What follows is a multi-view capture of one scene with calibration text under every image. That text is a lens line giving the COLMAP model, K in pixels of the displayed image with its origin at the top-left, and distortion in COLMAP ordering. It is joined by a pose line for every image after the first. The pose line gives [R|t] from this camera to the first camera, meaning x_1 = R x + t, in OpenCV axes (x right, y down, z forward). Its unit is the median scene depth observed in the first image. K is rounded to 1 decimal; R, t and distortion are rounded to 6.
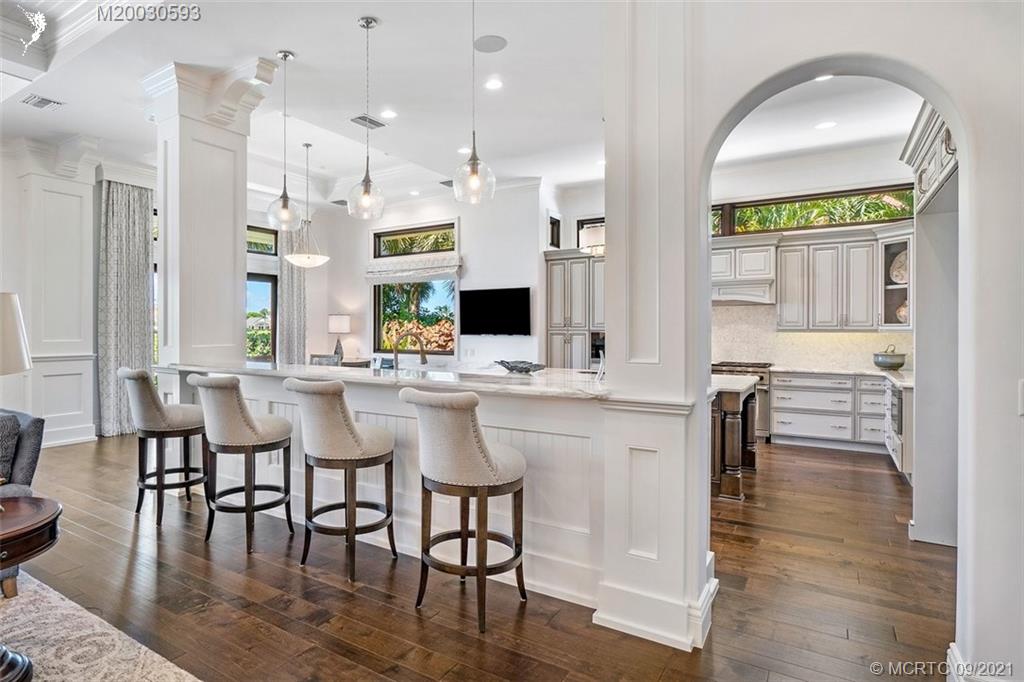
lens RADIAL K [[540.6, 0, 508.8], [0, 540.6, 338.6], [0, 0, 1]] dist [-0.005355, 0.001073]
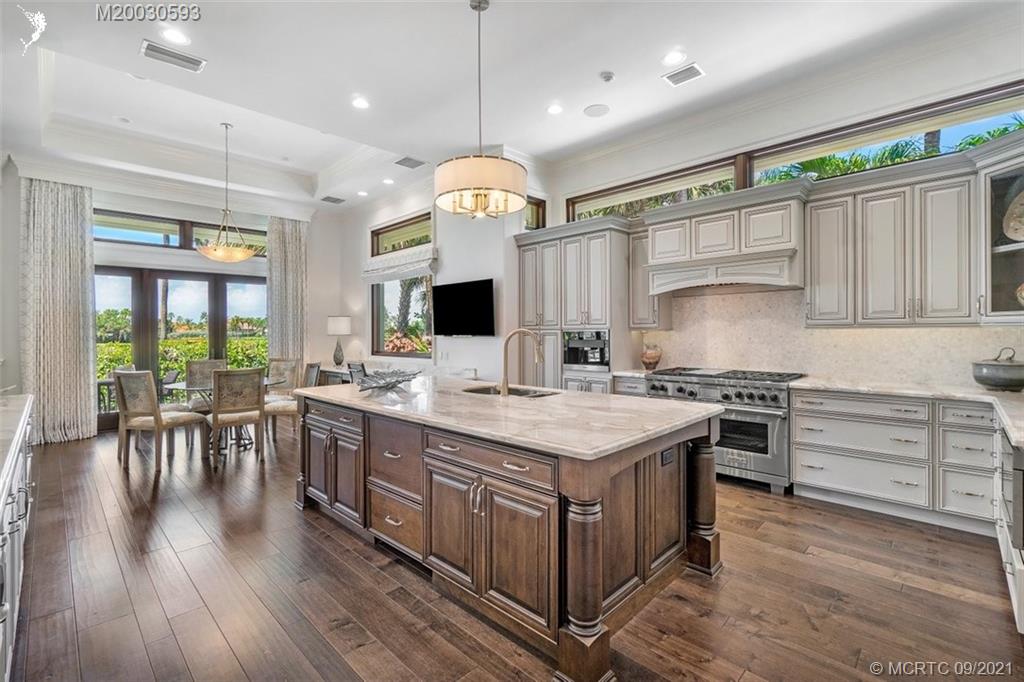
lens RADIAL K [[470.6, 0, 513.8], [0, 470.6, 336.9], [0, 0, 1]] dist [-0.002800, 0.000056]
pose [[0.978161, -0.007465, -0.207716, 0.265362], [0.006740, 0.999968, -0.004198, -0.001735], [0.207741, 0.002706, 0.978180, 0.354920]]
